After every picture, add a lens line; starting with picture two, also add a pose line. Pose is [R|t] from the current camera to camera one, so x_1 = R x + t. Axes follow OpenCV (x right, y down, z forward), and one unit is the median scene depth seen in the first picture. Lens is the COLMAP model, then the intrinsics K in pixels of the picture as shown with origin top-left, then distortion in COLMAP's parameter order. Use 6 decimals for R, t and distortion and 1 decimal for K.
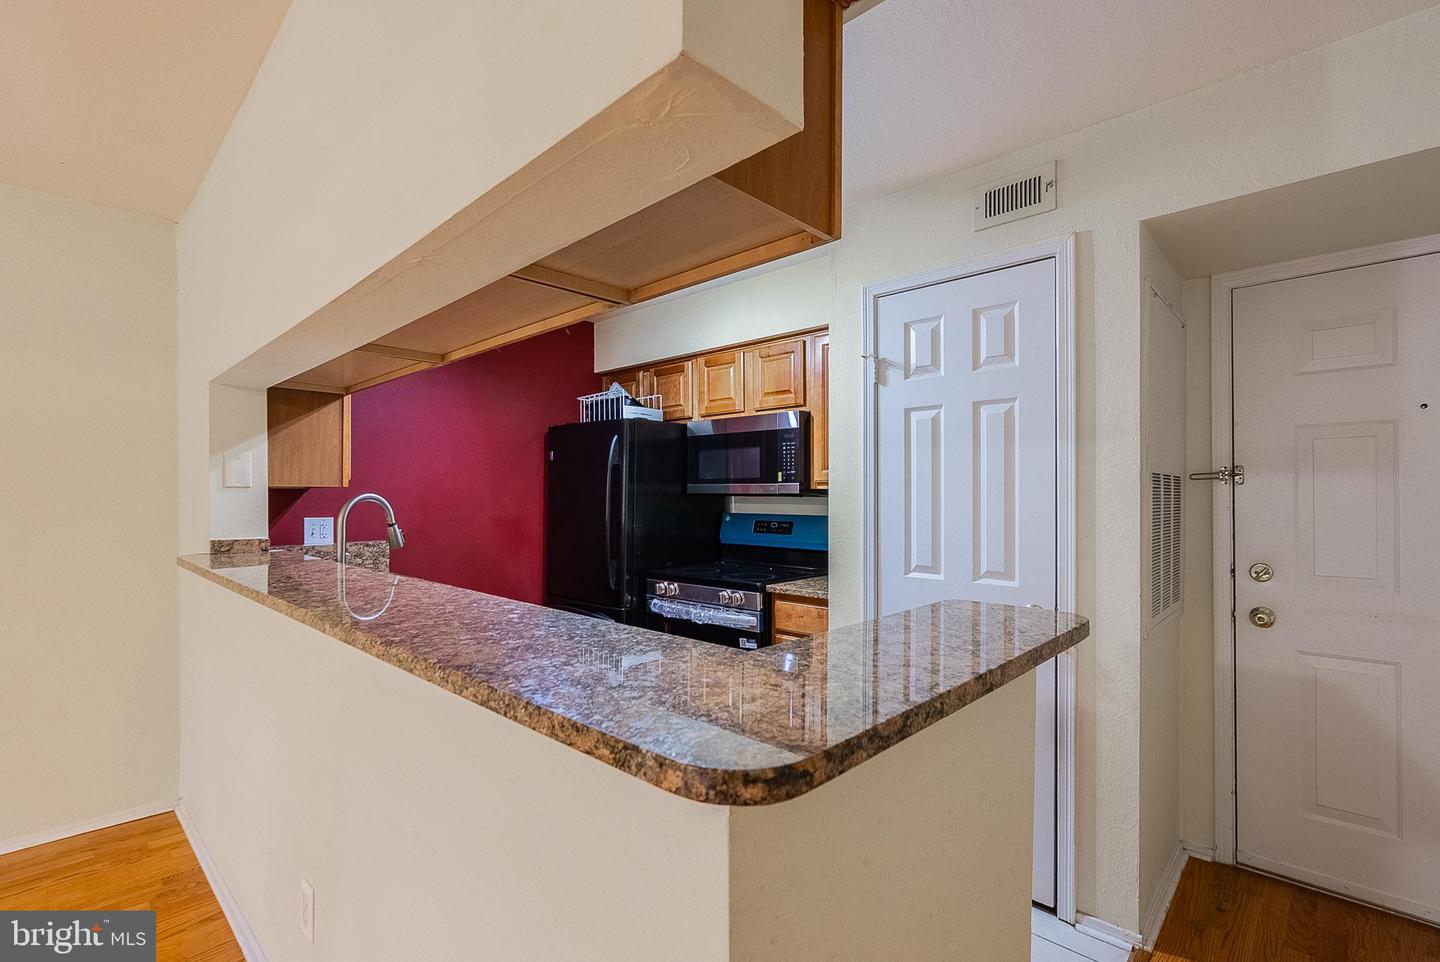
lens RADIAL K [[680.5, 0, 674.9], [0, 680.5, 489.0], [0, 0, 1]] dist [-0.005573, 0.001873]
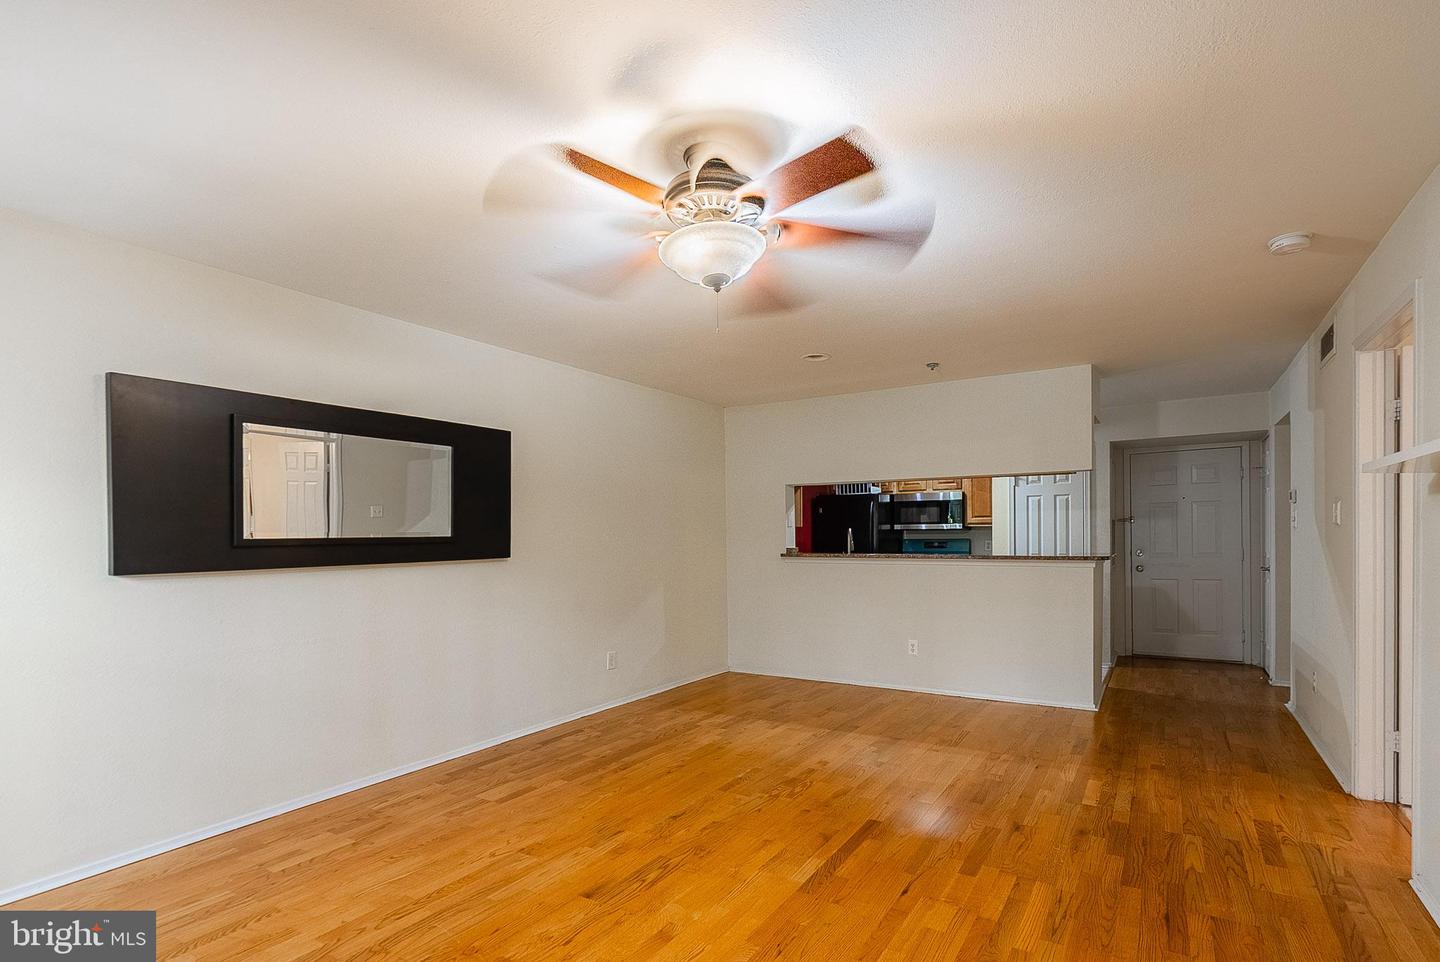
lens RADIAL K [[680.5, 0, 763.5], [0, 680.5, 534.4], [0, 0, 1]] dist [-0.005573, 0.001873]
pose [[0.975712, -0.009170, 0.218864, -1.080170], [0.008880, 0.999958, 0.002308, 0.018673], [-0.218876, -0.000308, 0.975753, -1.196459]]
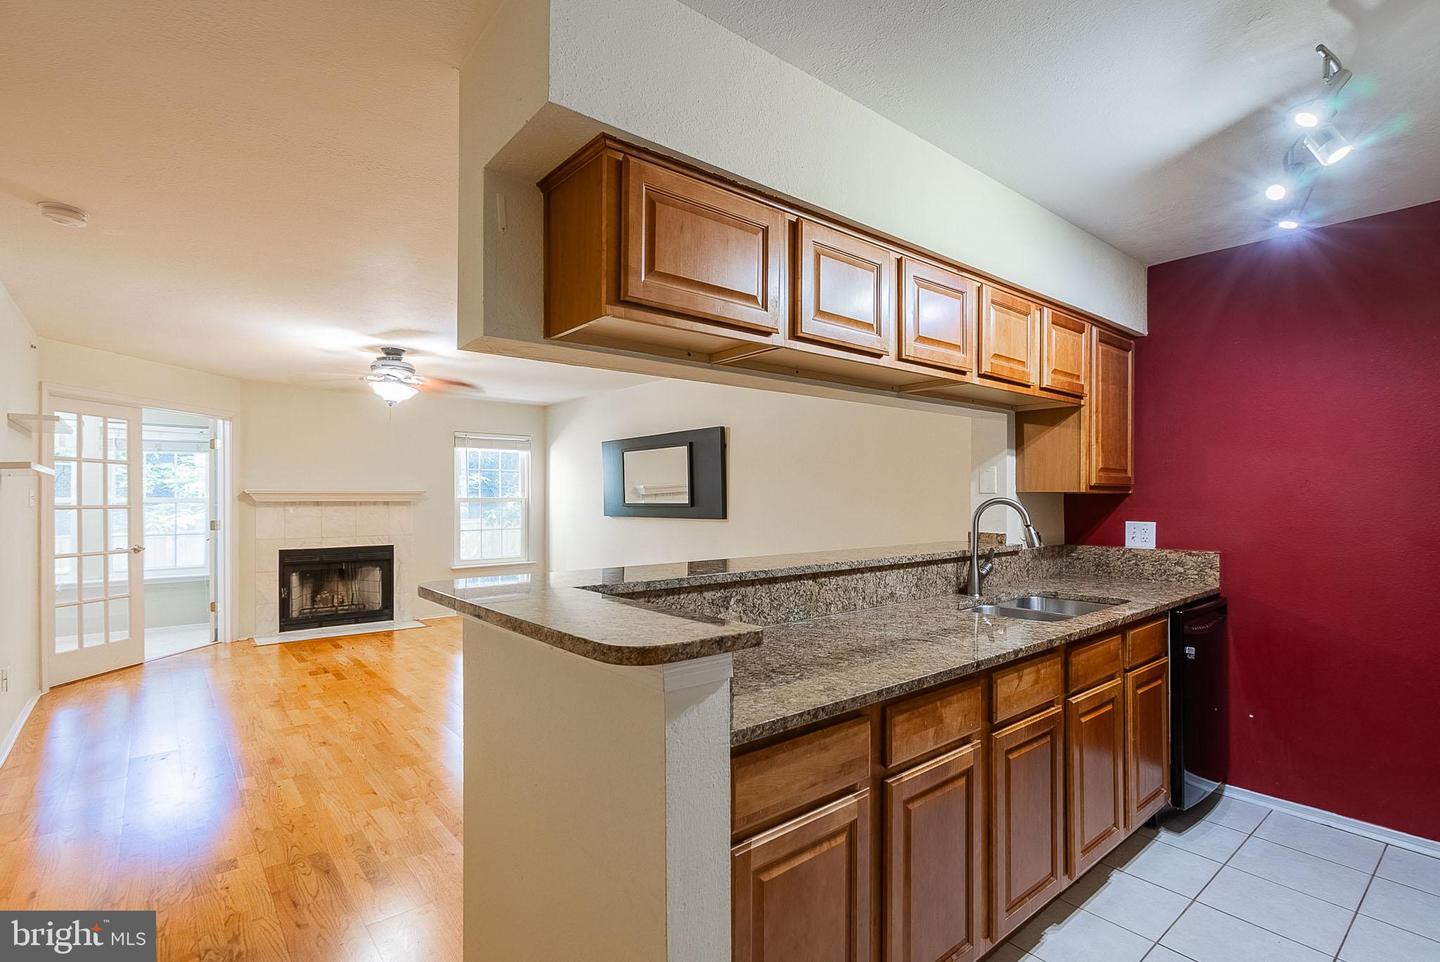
lens RADIAL K [[680.5, 0, 684.1], [0, 680.5, 484.7], [0, 0, 1]] dist [-0.005573, 0.001873]
pose [[-0.138545, -0.020757, -0.990139, 0.659092], [0.002120, 0.999772, -0.021256, 0.007354], [0.990354, -0.005044, -0.138469, 0.522237]]
